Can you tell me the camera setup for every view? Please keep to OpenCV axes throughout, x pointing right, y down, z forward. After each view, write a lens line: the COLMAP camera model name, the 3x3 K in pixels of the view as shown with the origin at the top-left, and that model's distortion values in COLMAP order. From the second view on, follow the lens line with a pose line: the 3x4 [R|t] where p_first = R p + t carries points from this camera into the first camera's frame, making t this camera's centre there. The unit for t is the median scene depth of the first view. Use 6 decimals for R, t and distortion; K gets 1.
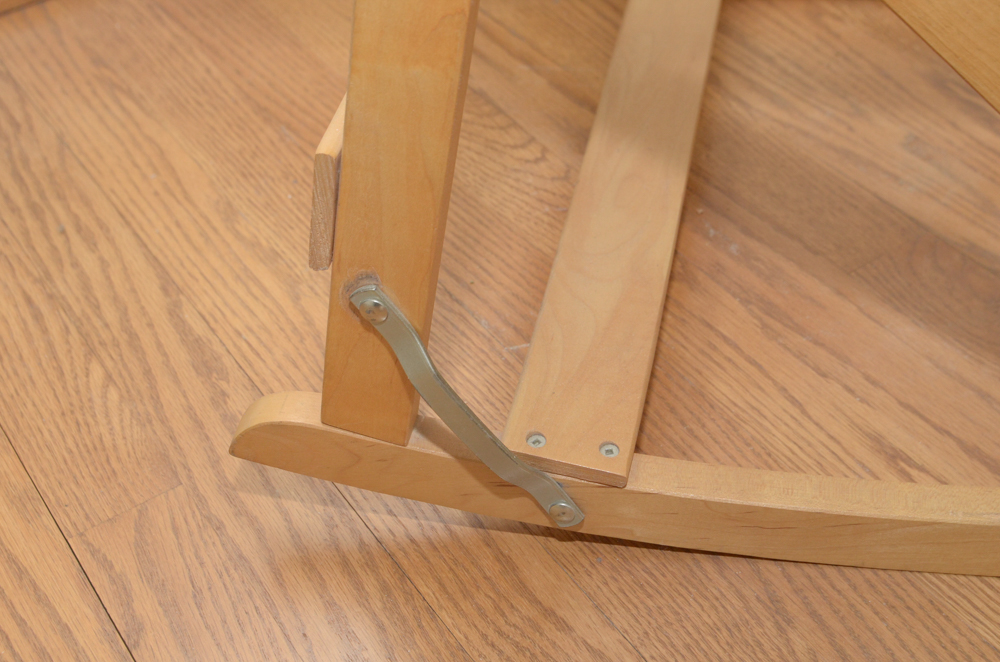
lens RADIAL K [[1438.7, 0, 497.5], [0, 1438.7, 333.5], [0, 0, 1]] dist [0.015278, 0.000000]
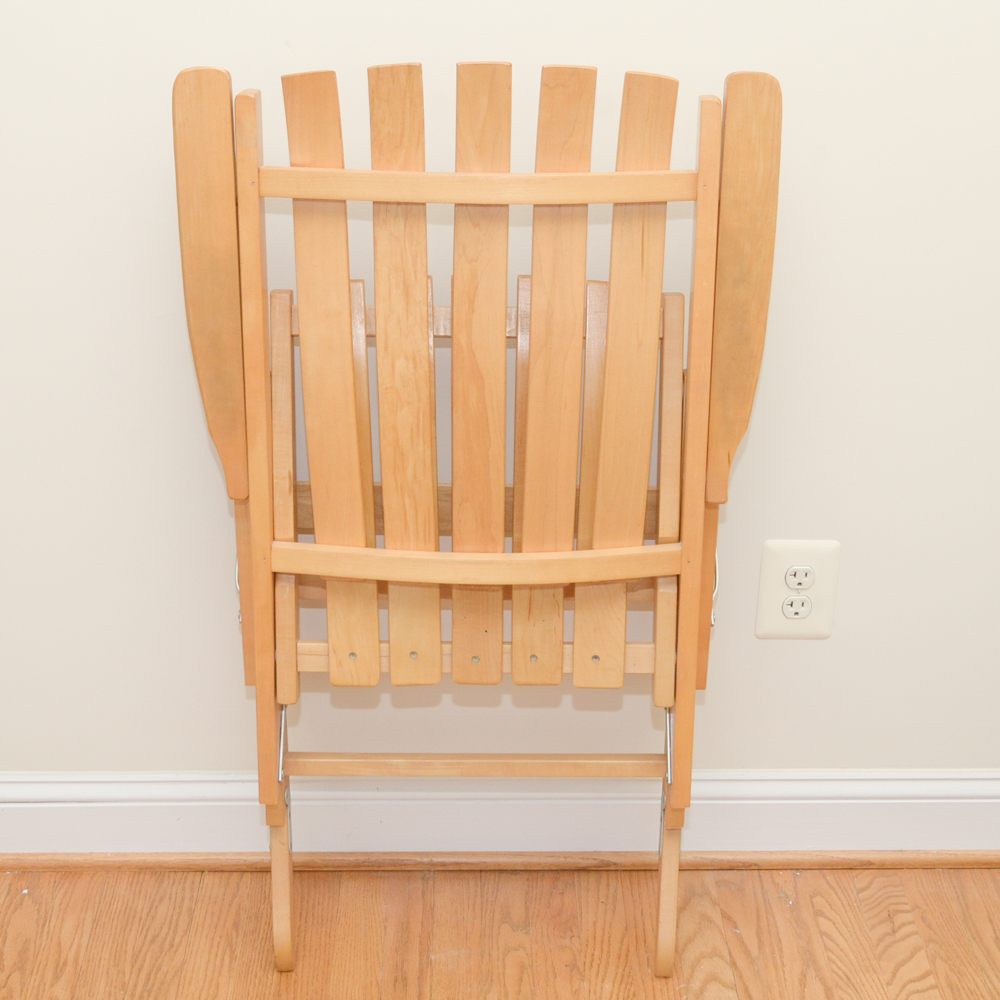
lens RADIAL K [[1846.9, 0, 500.4], [0, 1846.9, 507.0], [0, 0, 1]] dist [-0.015062, 0.000000]
pose [[0.842325, 0.307222, -0.442835, 1.113842], [-0.418632, 0.890433, -0.178541, -0.497776], [0.339463, 0.335774, 0.878647, -1.395629]]
